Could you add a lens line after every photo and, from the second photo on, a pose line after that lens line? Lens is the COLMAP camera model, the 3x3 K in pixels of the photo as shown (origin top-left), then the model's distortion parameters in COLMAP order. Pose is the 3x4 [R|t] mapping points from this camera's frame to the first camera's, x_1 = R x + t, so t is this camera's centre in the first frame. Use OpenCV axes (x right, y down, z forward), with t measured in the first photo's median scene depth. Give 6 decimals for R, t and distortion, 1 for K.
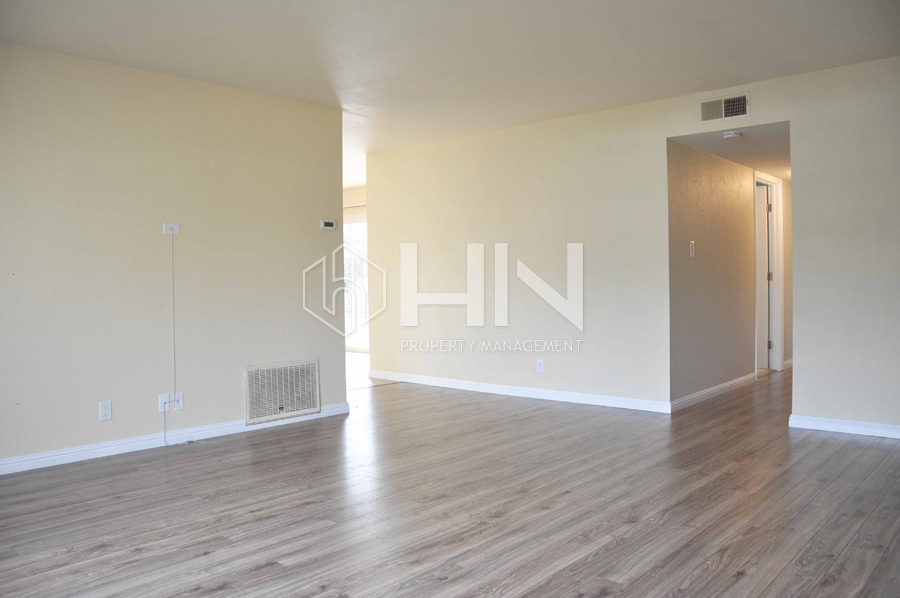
lens RADIAL K [[704.3, 0, 446.6], [0, 704.3, 298.6], [0, 0, 1]] dist [-0.155638, 0.132047]
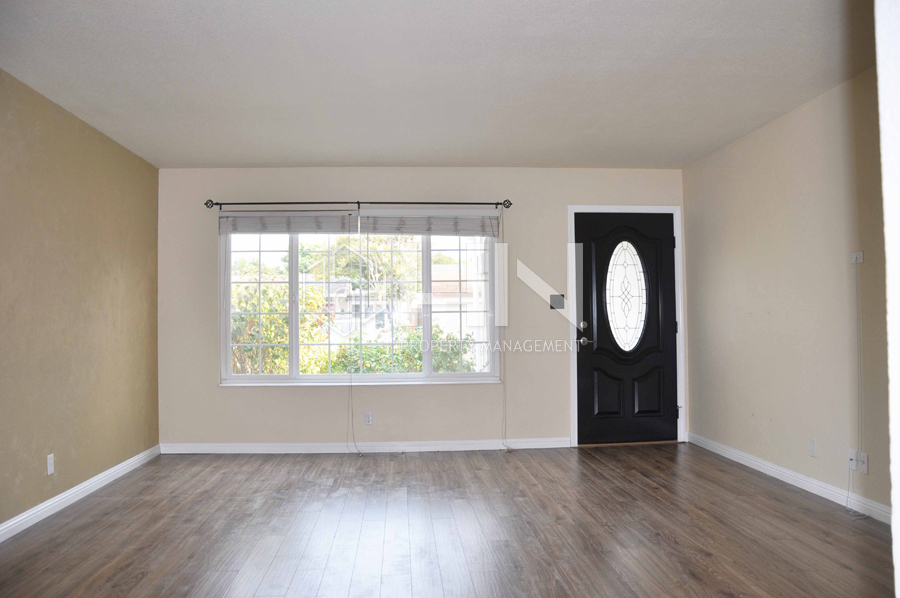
lens RADIAL K [[704.3, 0, 446.6], [0, 704.3, 298.6], [0, 0, 1]] dist [-0.155638, 0.132047]
pose [[-0.695055, -0.002976, -0.718950, 0.783138], [0.004457, 0.999954, -0.008448, -0.064369], [0.718942, -0.009076, -0.695010, 1.715930]]
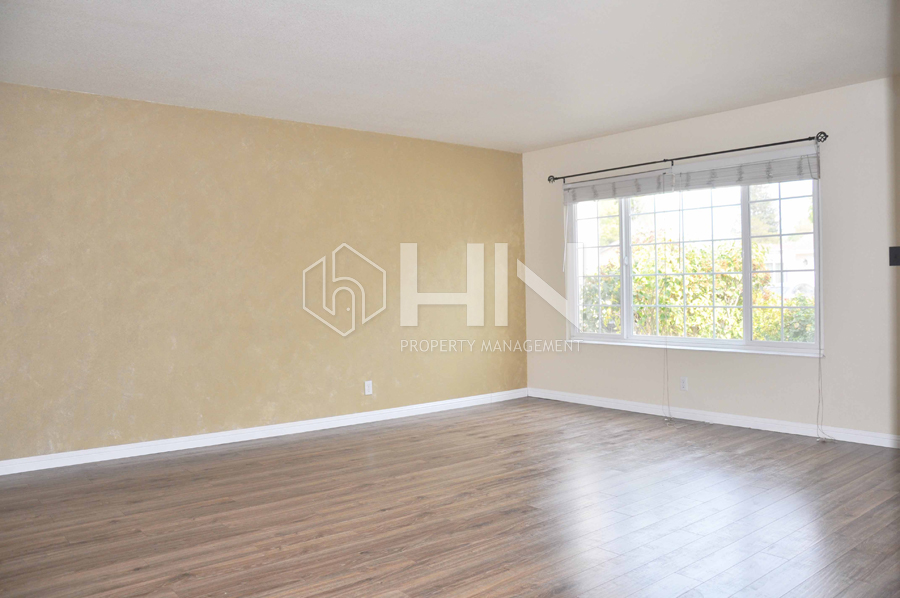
lens RADIAL K [[704.3, 0, 446.6], [0, 704.3, 298.6], [0, 0, 1]] dist [-0.155638, 0.132047]
pose [[-0.988338, 0.029835, 0.149327, -0.081836], [0.035737, 0.998676, 0.036998, -0.067720], [-0.148026, 0.041904, -0.988095, 2.101222]]
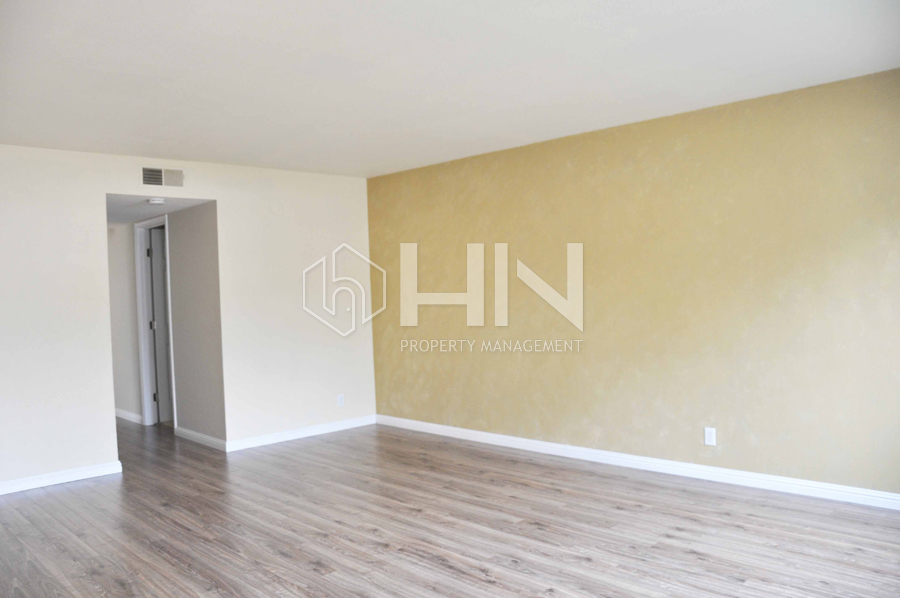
lens RADIAL K [[704.3, 0, 446.6], [0, 704.3, 298.6], [0, 0, 1]] dist [-0.155638, 0.132047]
pose [[0.056393, -0.000901, 0.998408, -1.033754], [0.059143, 0.998247, -0.002440, -0.085745], [-0.996655, 0.059187, 0.056348, 0.778159]]
